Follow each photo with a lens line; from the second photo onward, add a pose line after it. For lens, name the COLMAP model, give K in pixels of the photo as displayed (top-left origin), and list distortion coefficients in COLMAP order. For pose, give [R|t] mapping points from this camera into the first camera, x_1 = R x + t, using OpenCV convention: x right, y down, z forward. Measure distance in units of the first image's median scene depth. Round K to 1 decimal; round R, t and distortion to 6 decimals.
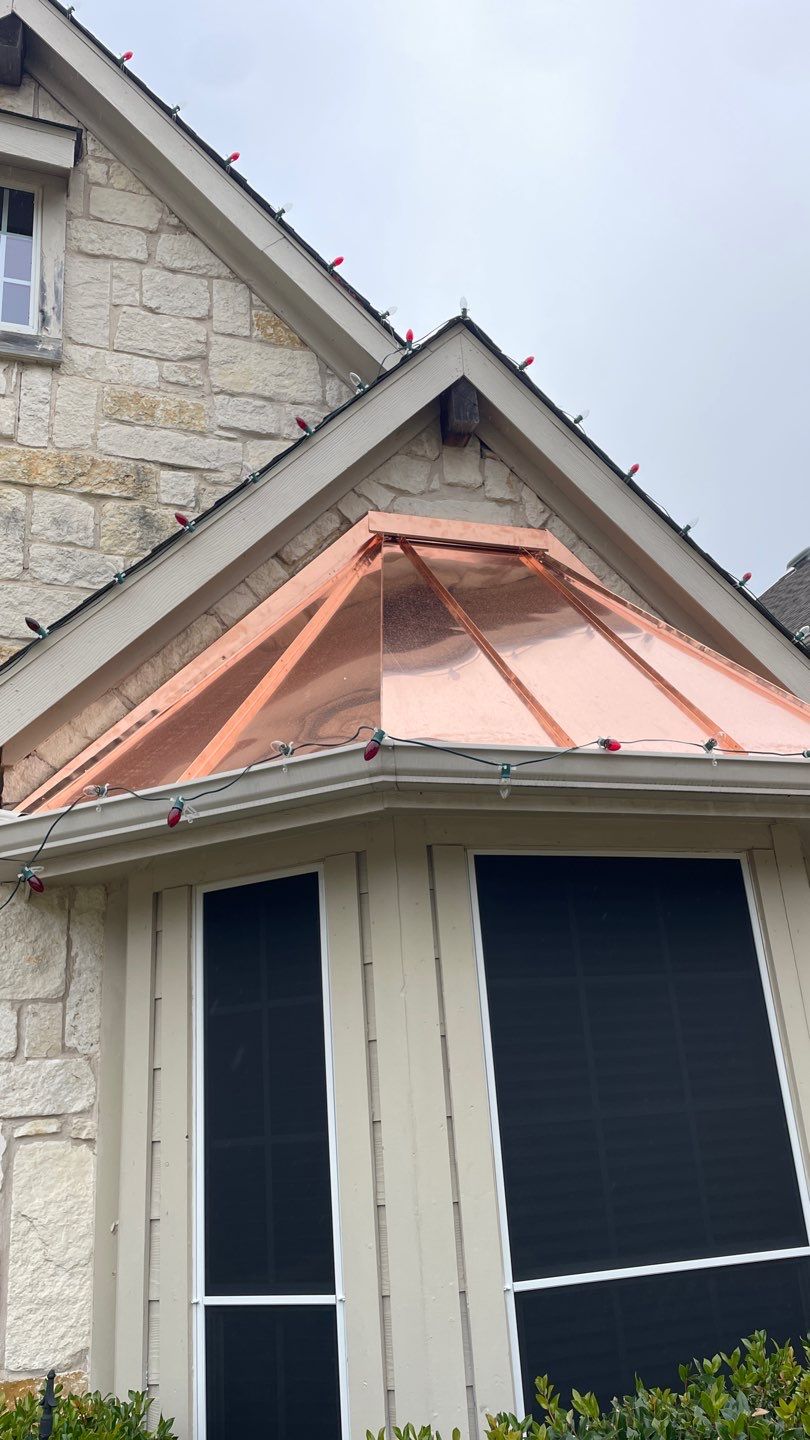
lens RADIAL K [[1083.5, 0, 404.9], [0, 1083.5, 734.7], [0, 0, 1]] dist [0.098143, -0.131978]
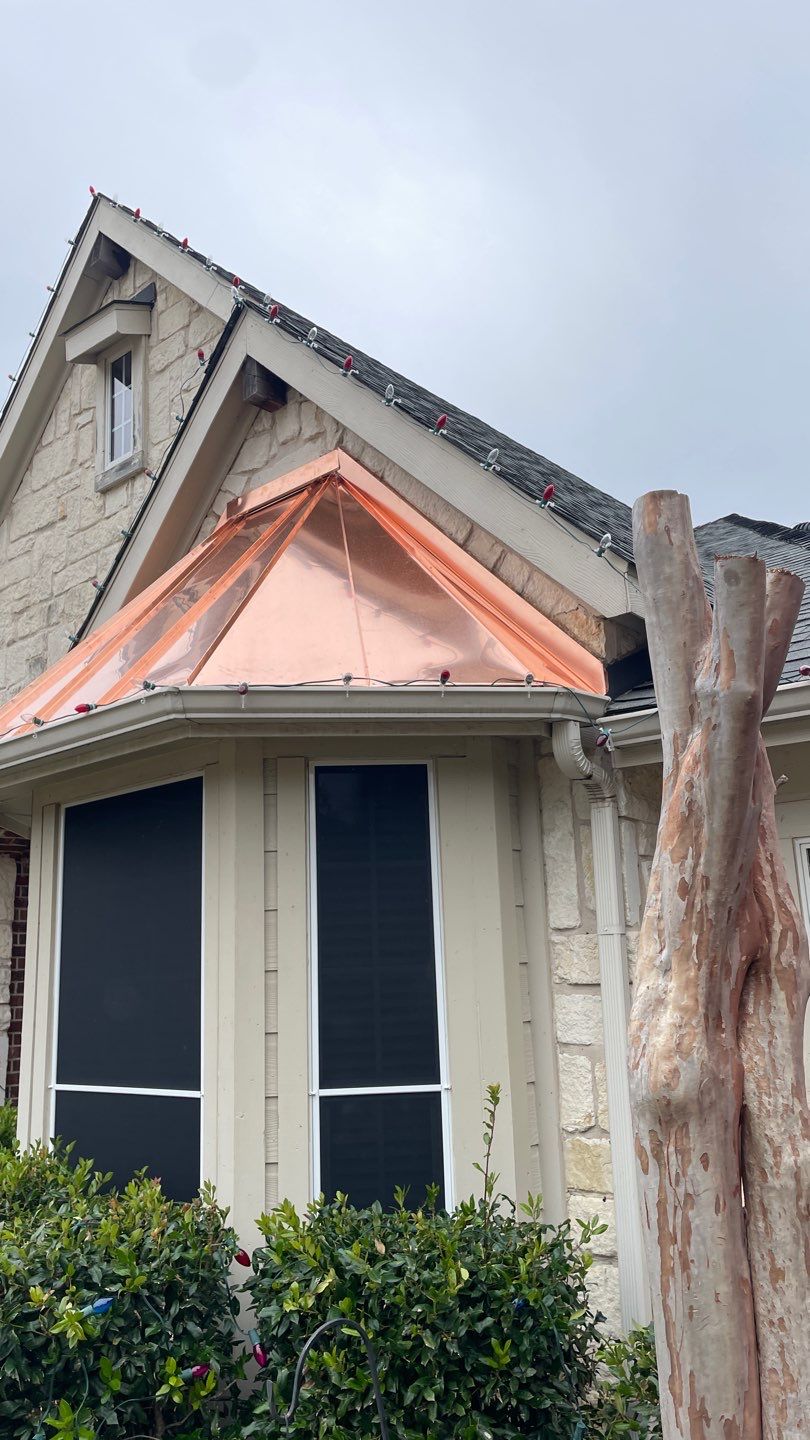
lens RADIAL K [[1083.5, 0, 390.2], [0, 1083.5, 718.9], [0, 0, 1]] dist [0.098143, -0.131978]
pose [[0.493564, -0.154693, -0.855841, 1.062768], [0.290826, 0.956762, -0.005215, 0.090056], [0.819643, -0.246327, 0.517212, 0.432694]]
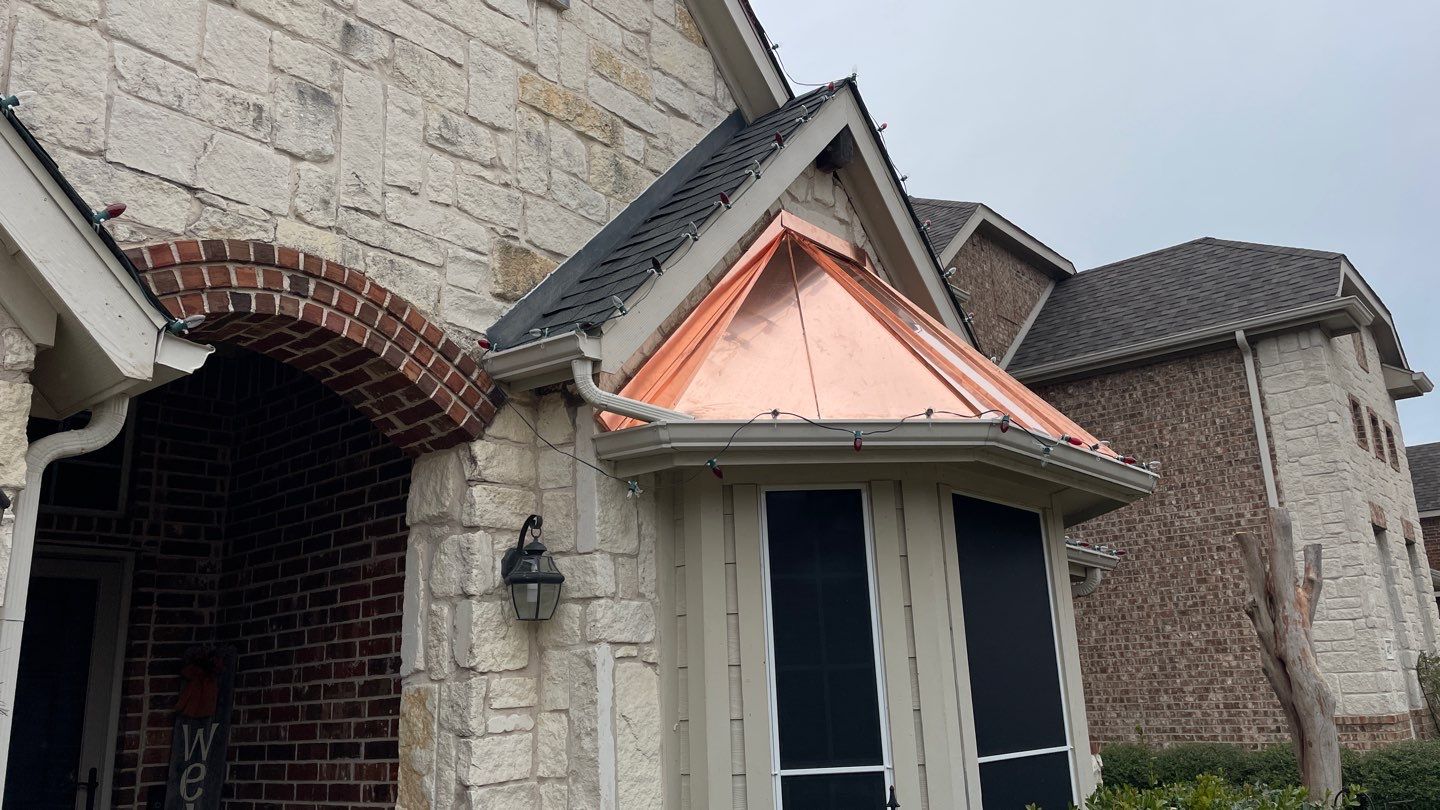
lens RADIAL K [[1083.5, 0, 717.8], [0, 1083.5, 400.0], [0, 0, 1]] dist [0.098143, -0.131978]
pose [[0.855801, 0.169553, 0.488729, -0.673059], [-0.191457, 0.981487, -0.005249, 0.037250], [-0.480571, -0.089078, 0.872420, -0.108902]]
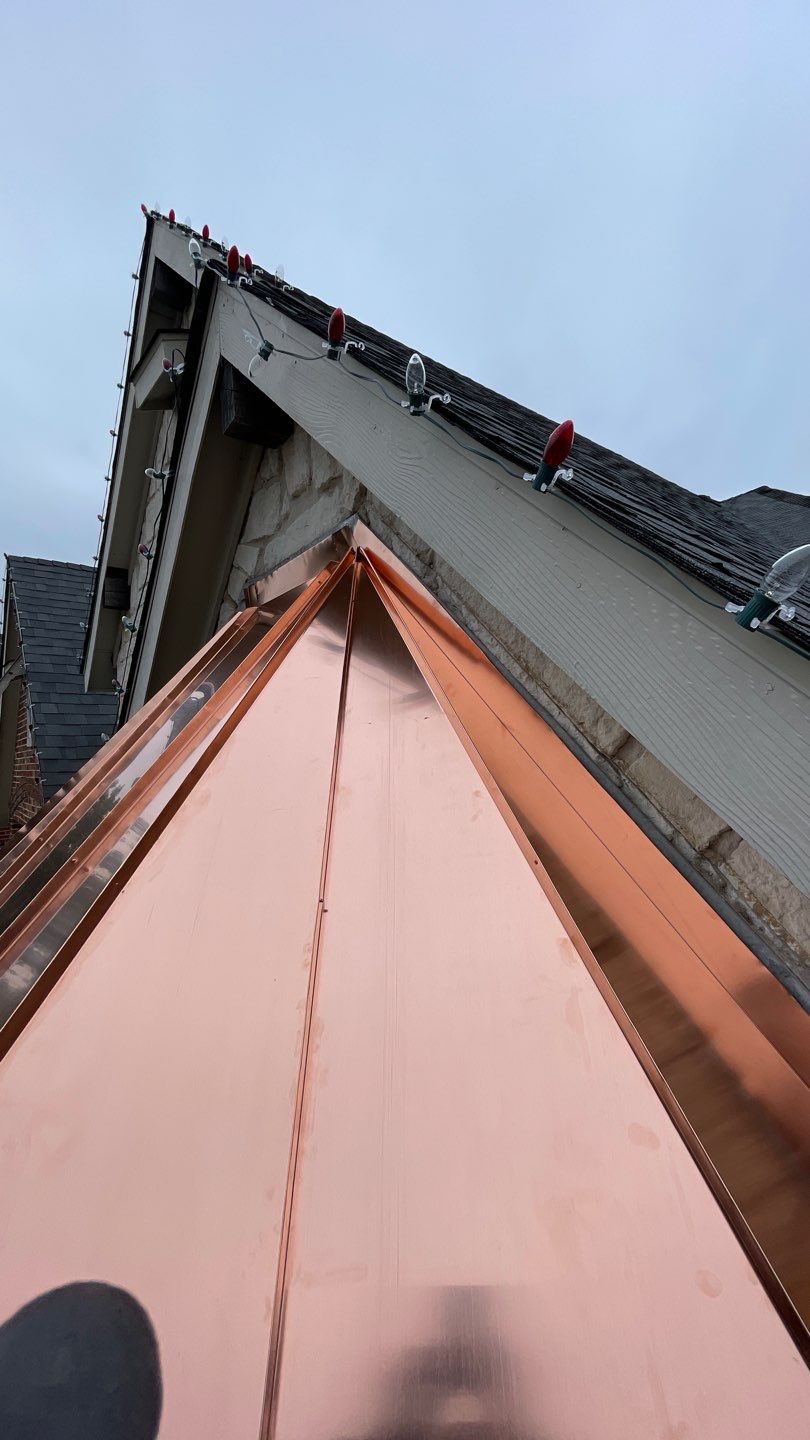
lens RADIAL K [[579.4, 0, 407.9], [0, 579.4, 720.1], [0, 0, 1]] dist [-0.002388, -0.000861]
pose [[0.347339, -0.002002, -0.937738, 0.455399], [0.337268, 0.933348, 0.122932, -0.110199], [0.874989, -0.358968, 0.324863, 0.901051]]
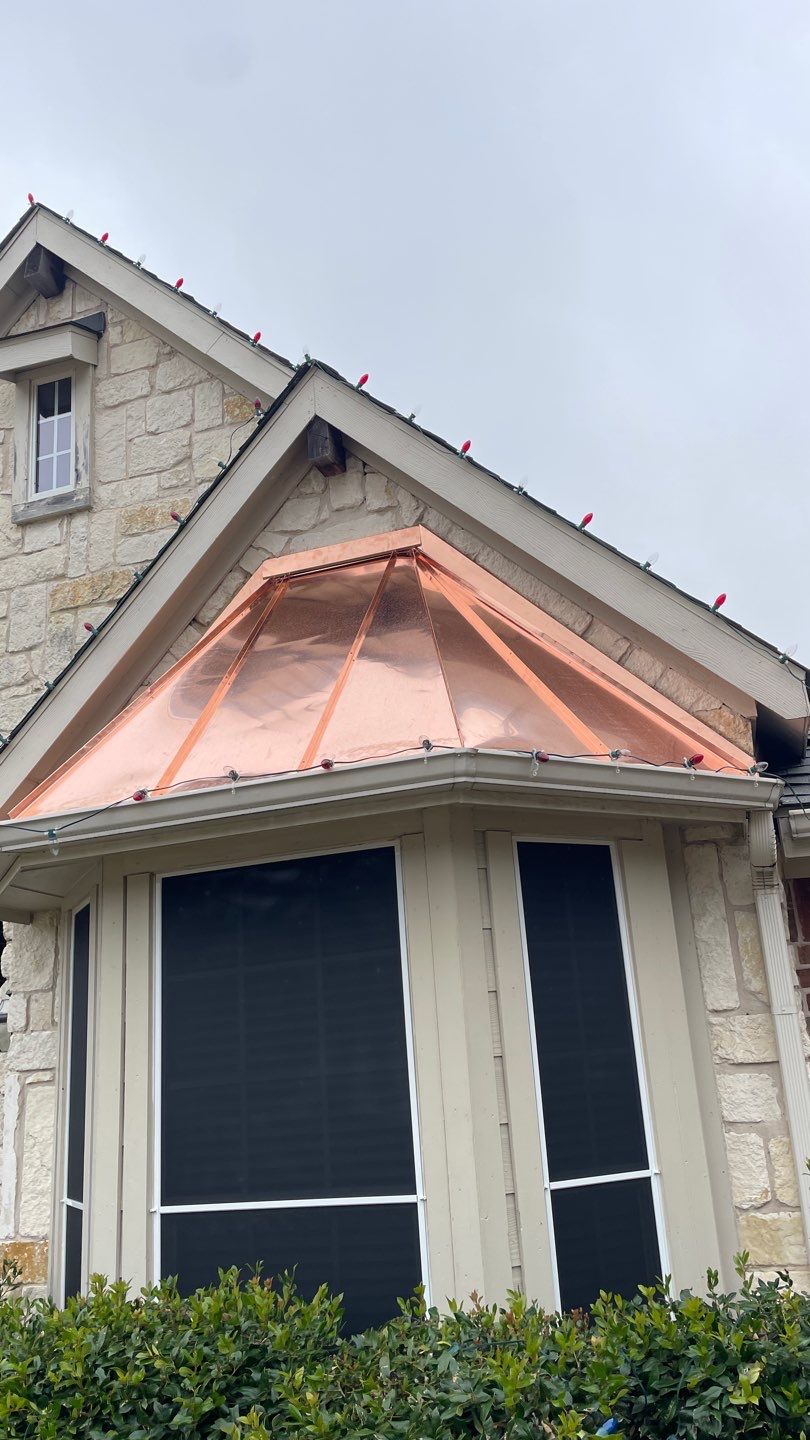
lens RADIAL K [[1083.5, 0, 424.2], [0, 1083.5, 724.9], [0, 0, 1]] dist [0.098143, -0.131978]
pose [[0.801740, -0.167013, -0.573864, 0.733952], [0.213687, 0.976798, 0.014260, -0.010944], [0.558168, -0.134061, 0.818826, 0.105084]]
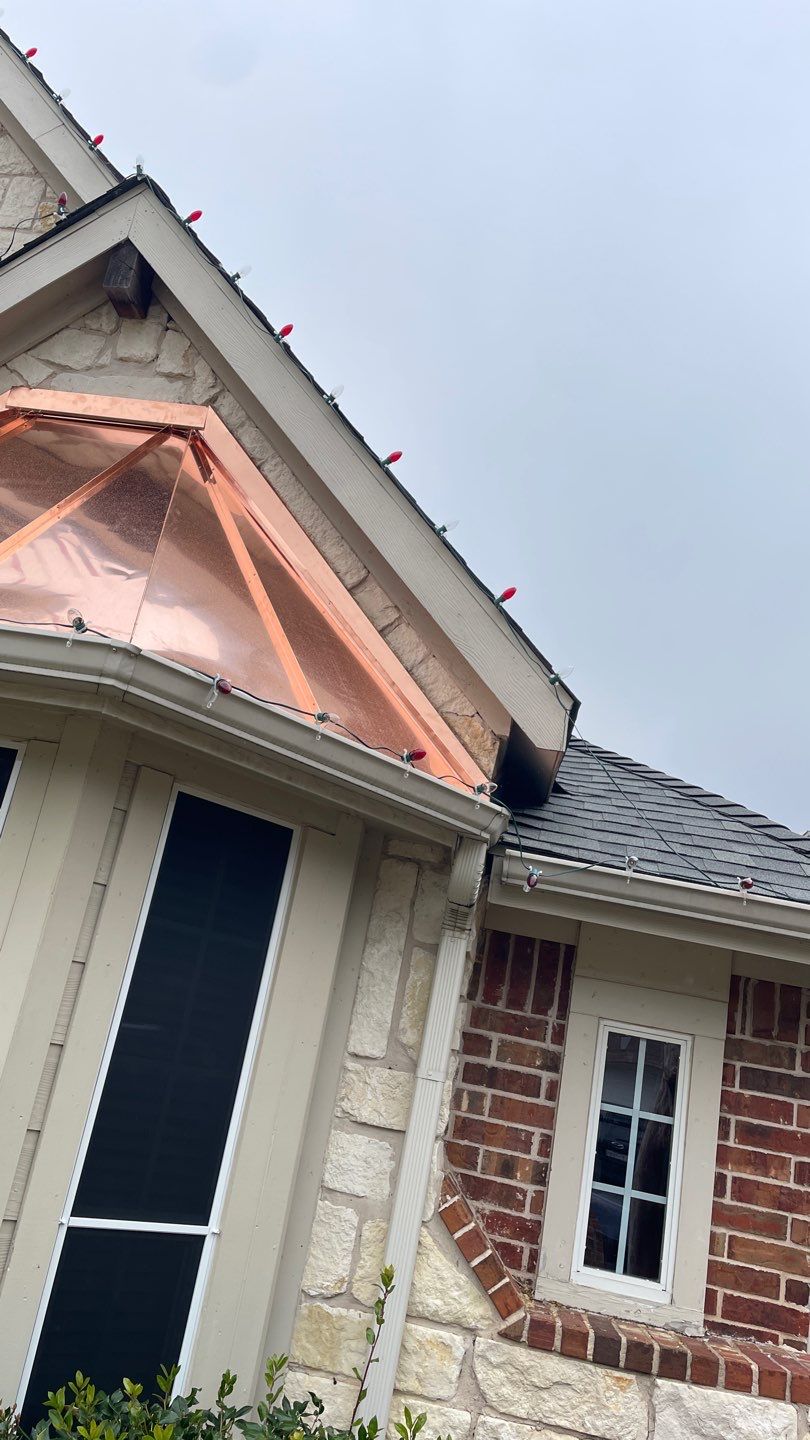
lens RADIAL K [[1083.5, 0, 388.7], [0, 1083.5, 724.6], [0, 0, 1]] dist [0.098143, -0.131978]
pose [[0.888733, 0.094342, -0.448612, 0.705688], [-0.091831, 0.995397, 0.027407, 0.033592], [0.449133, 0.016839, 0.893306, 0.279192]]
